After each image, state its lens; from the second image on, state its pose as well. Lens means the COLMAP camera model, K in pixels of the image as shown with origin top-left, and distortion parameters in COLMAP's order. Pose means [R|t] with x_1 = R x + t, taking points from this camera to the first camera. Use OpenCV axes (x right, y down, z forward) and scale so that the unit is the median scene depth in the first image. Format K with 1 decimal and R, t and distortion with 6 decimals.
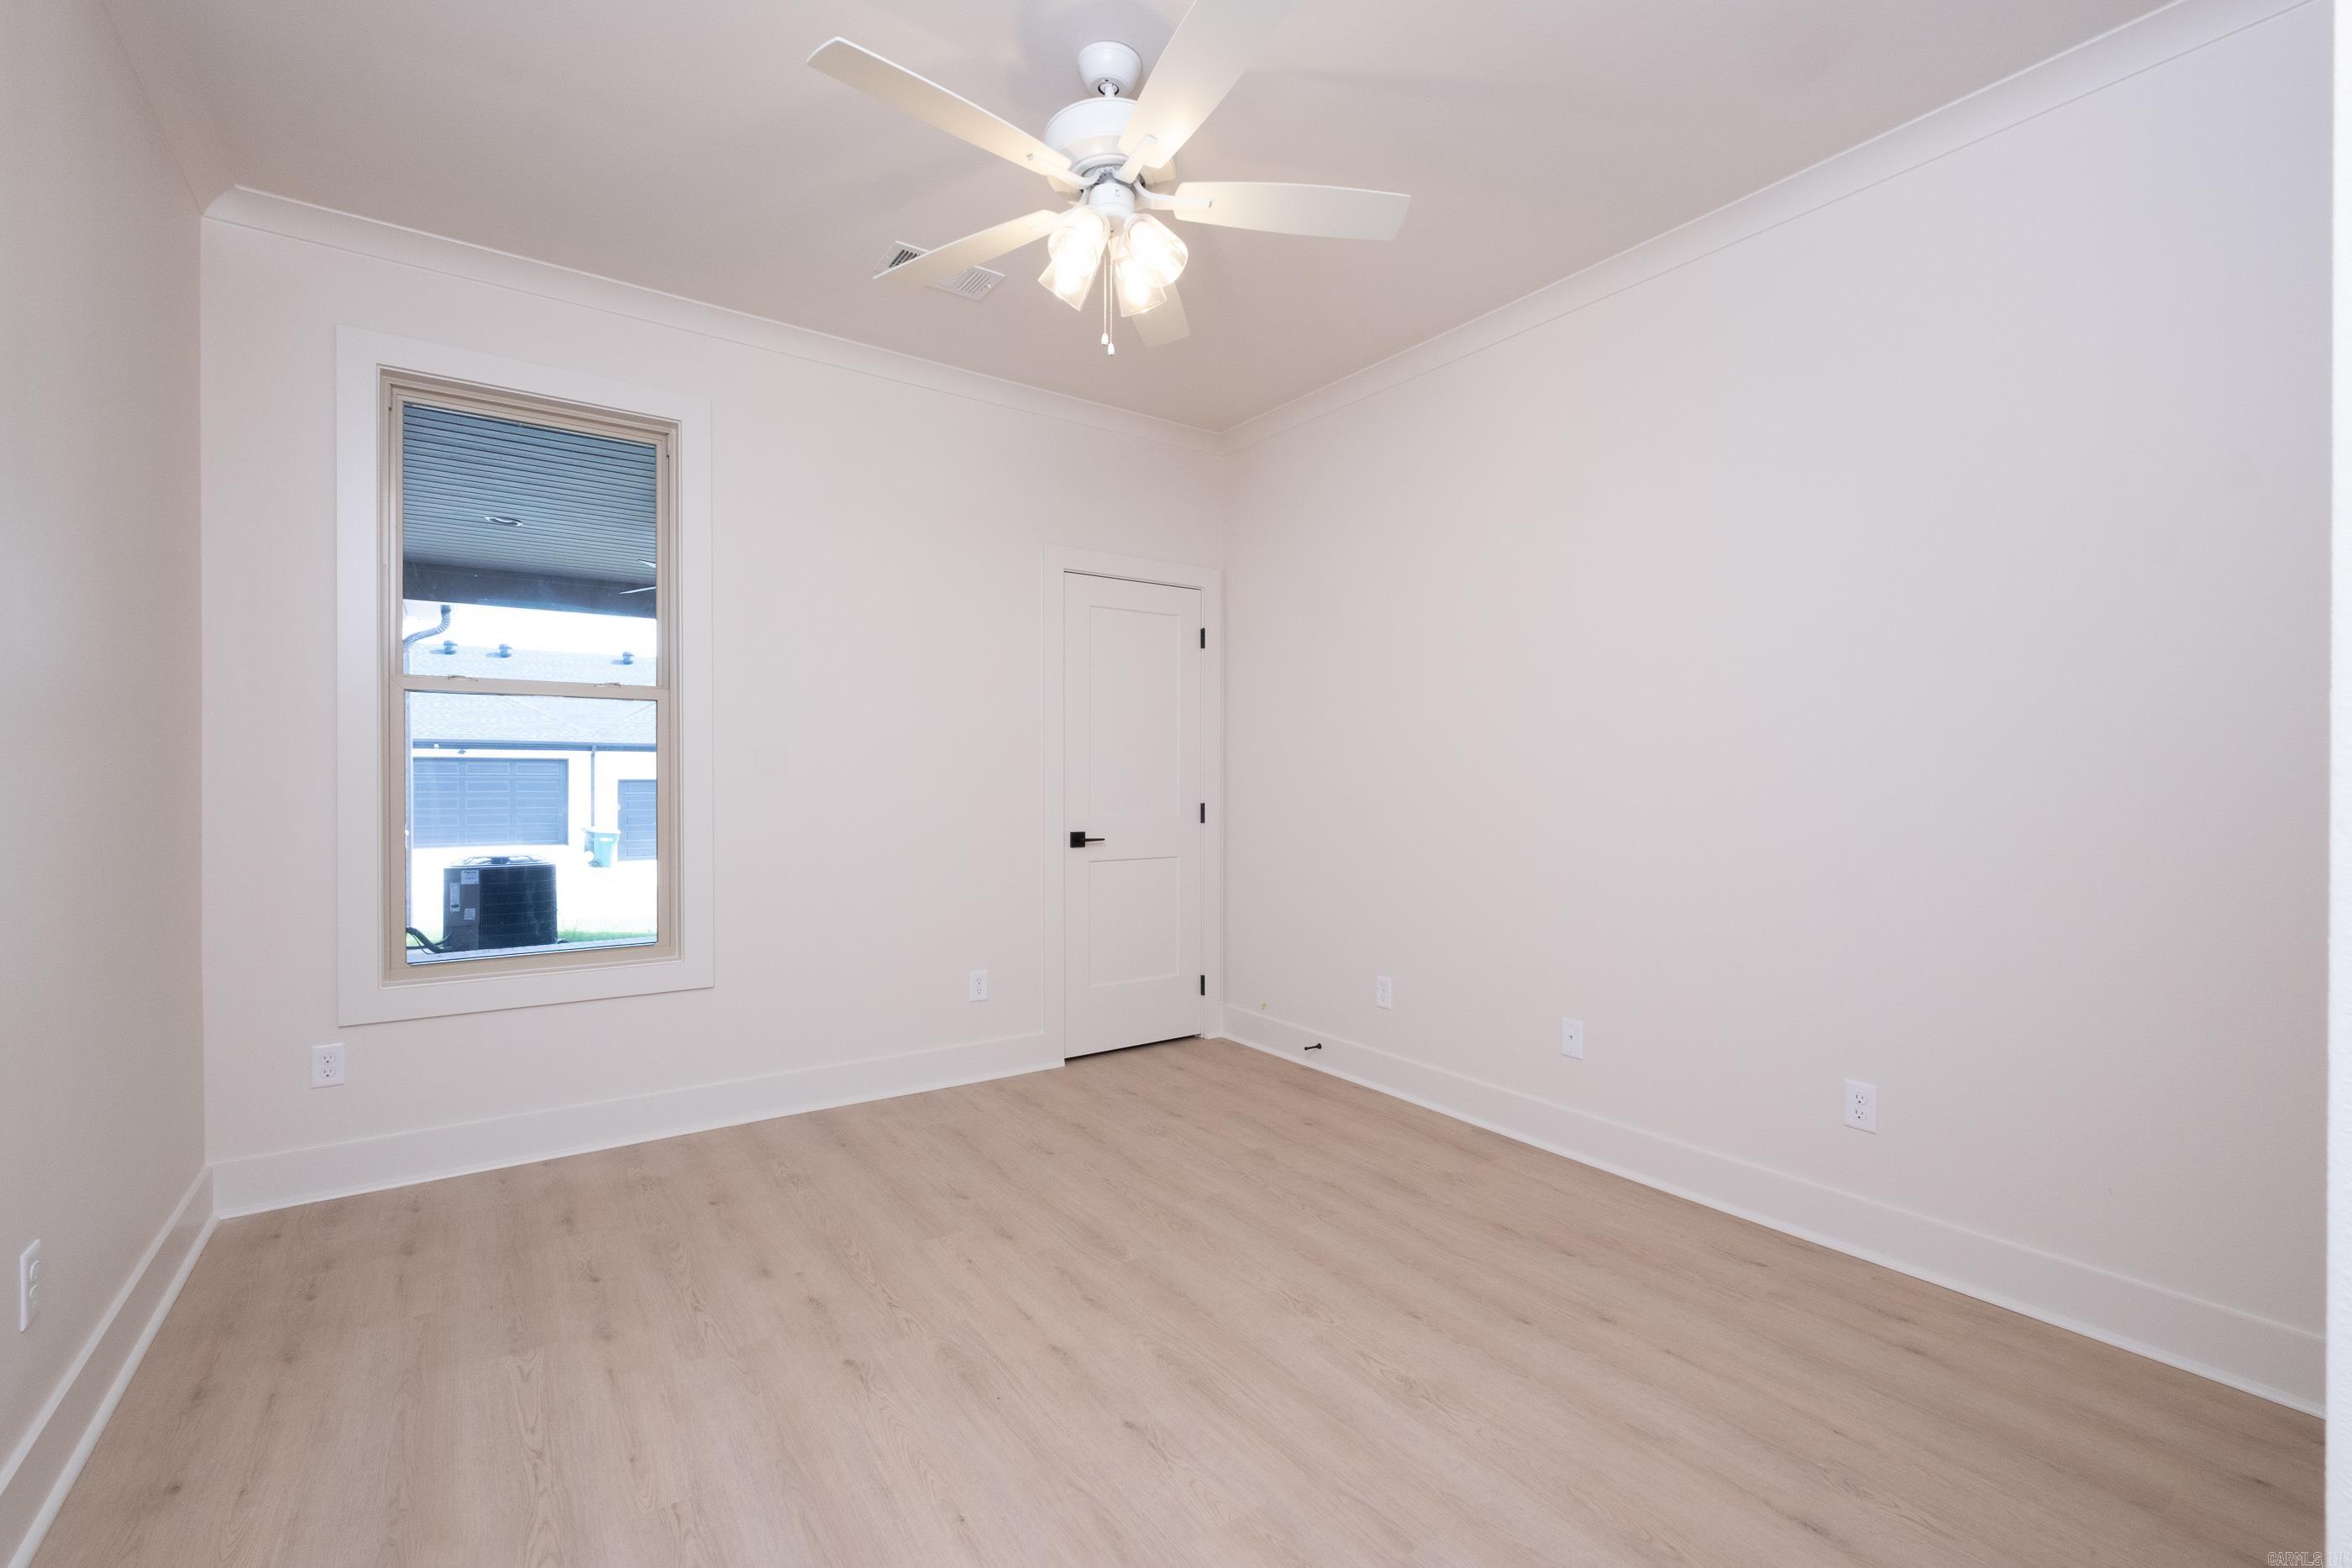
lens RADIAL K [[1023.8, 0, 1174.0], [0, 1023.8, 780.5], [0, 0, 1]] dist [0.009321, -0.005988]
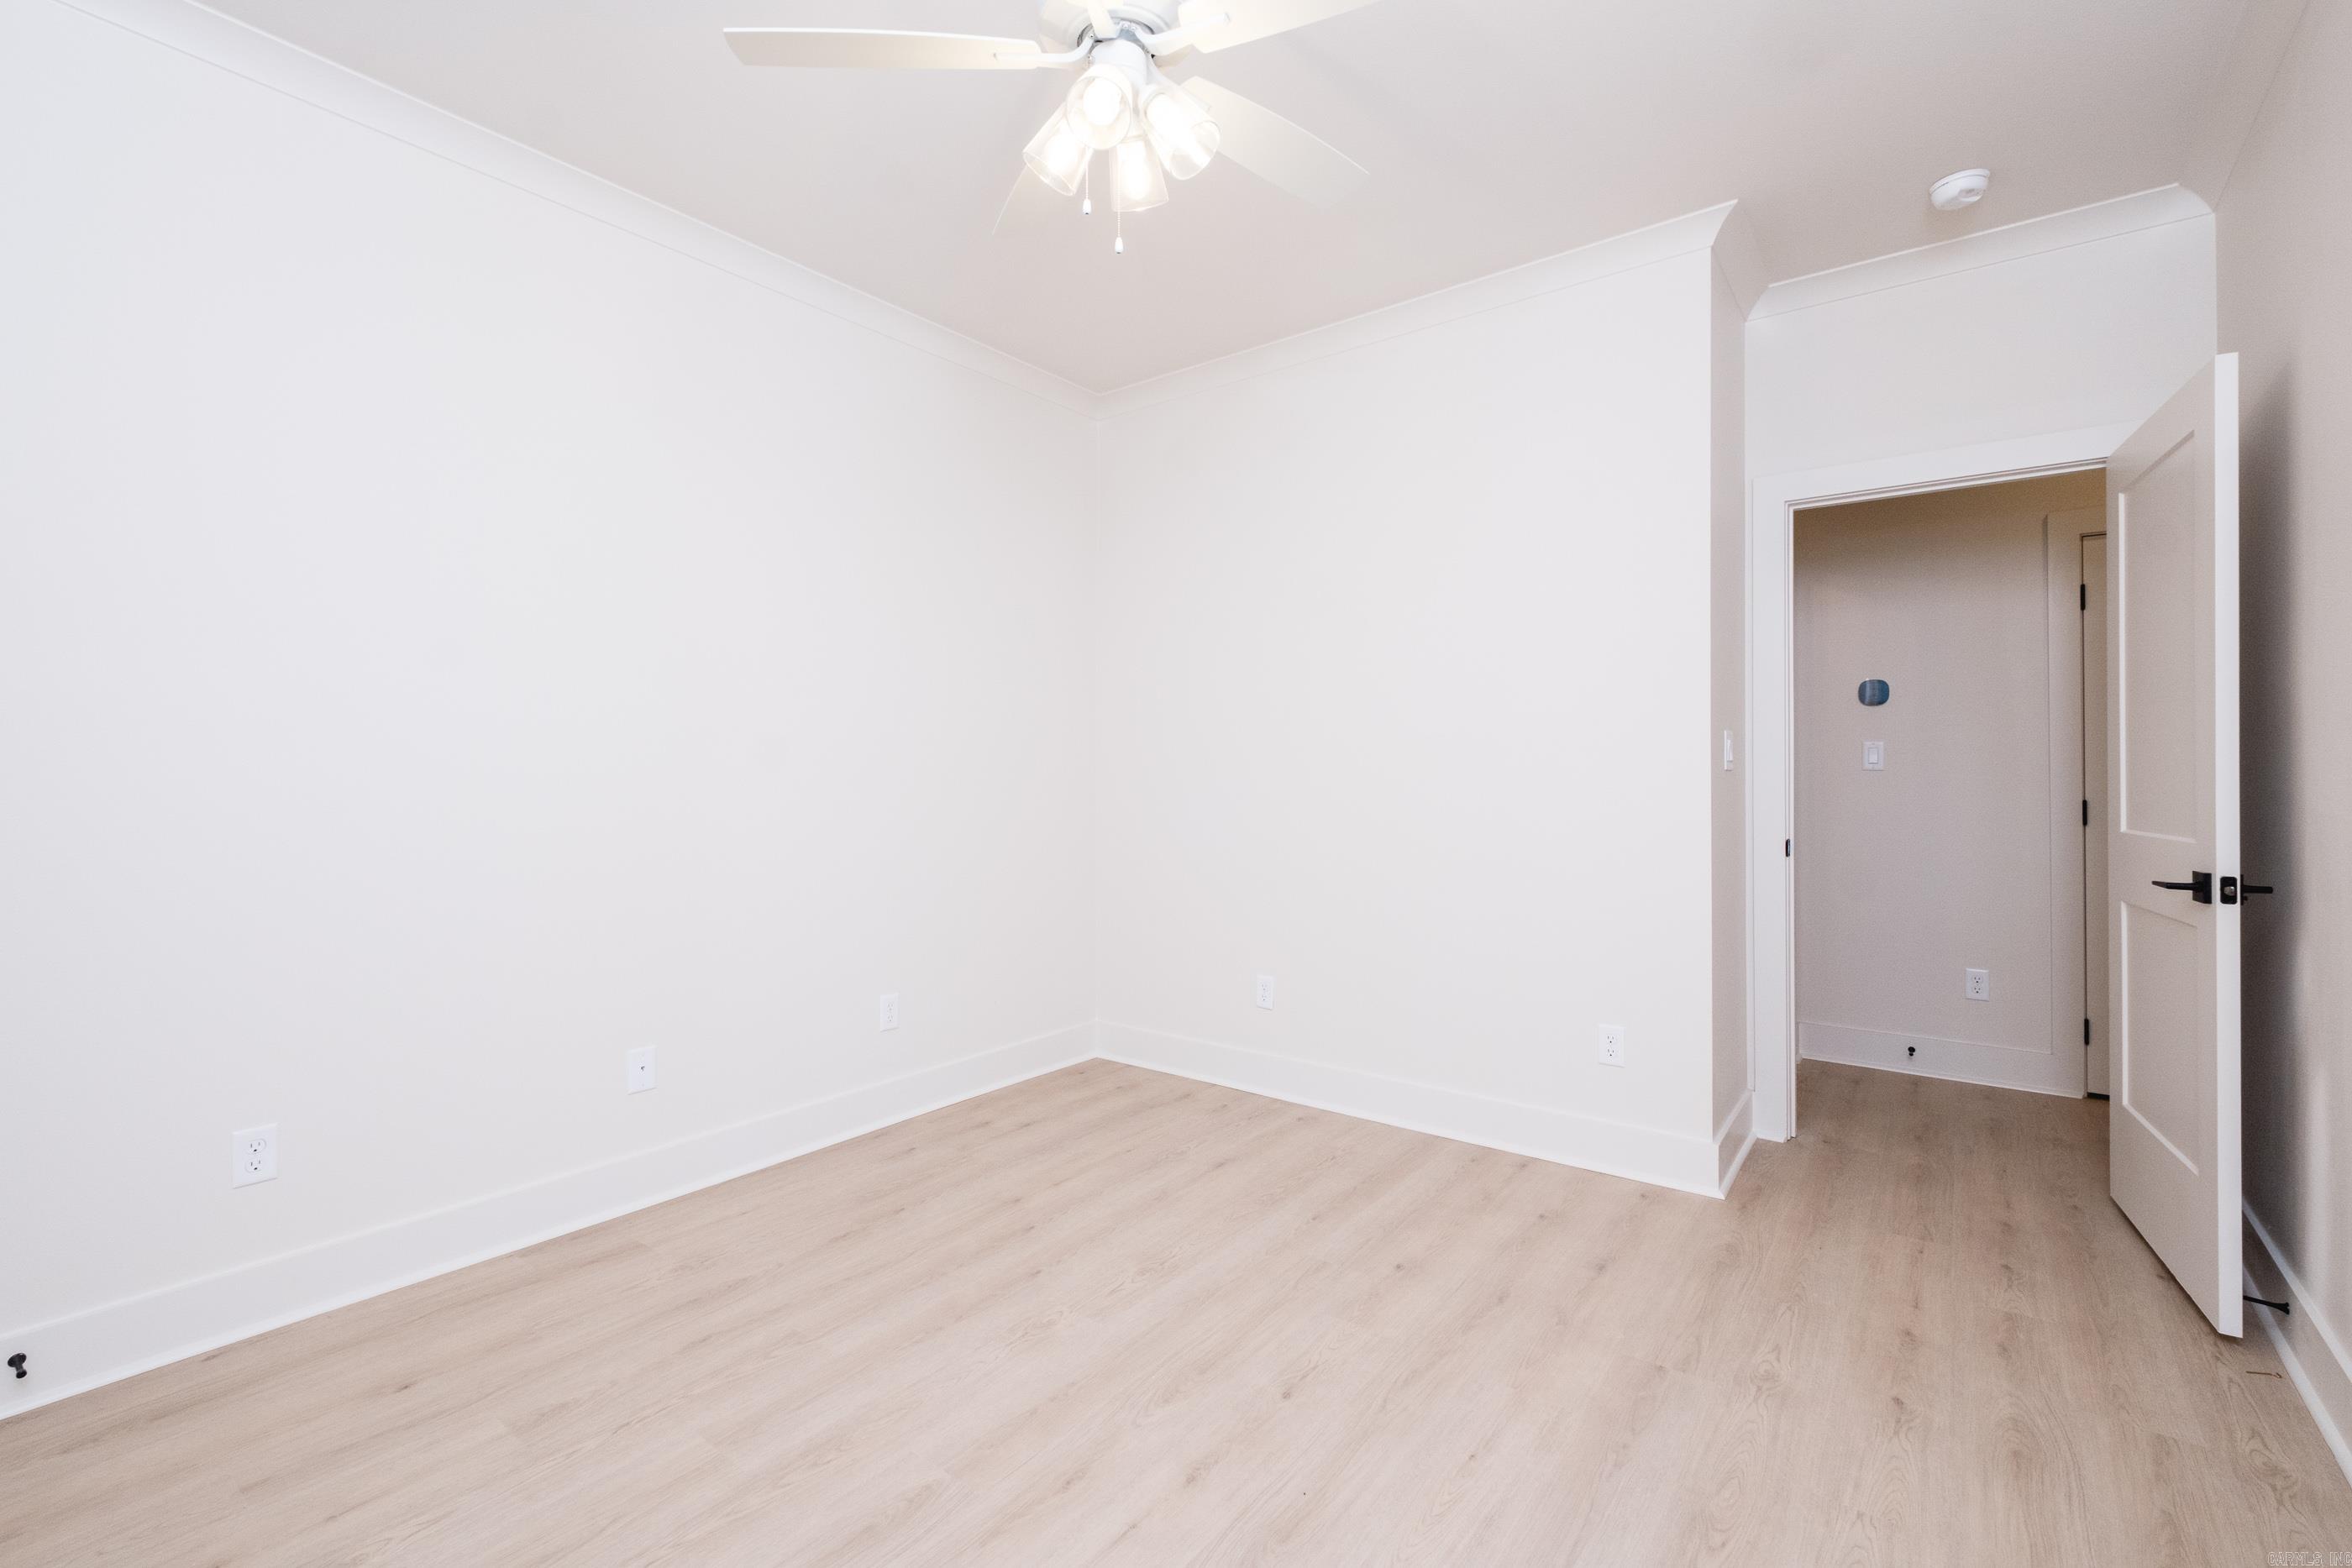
lens RADIAL K [[1023.8, 0, 1172.6], [0, 1023.8, 774.9], [0, 0, 1]] dist [0.009321, -0.005988]
pose [[-0.305228, -0.006165, 0.952259, -0.740357], [0.003197, 0.999967, 0.007498, -0.008695], [-0.952274, 0.005333, -0.305198, 1.056849]]
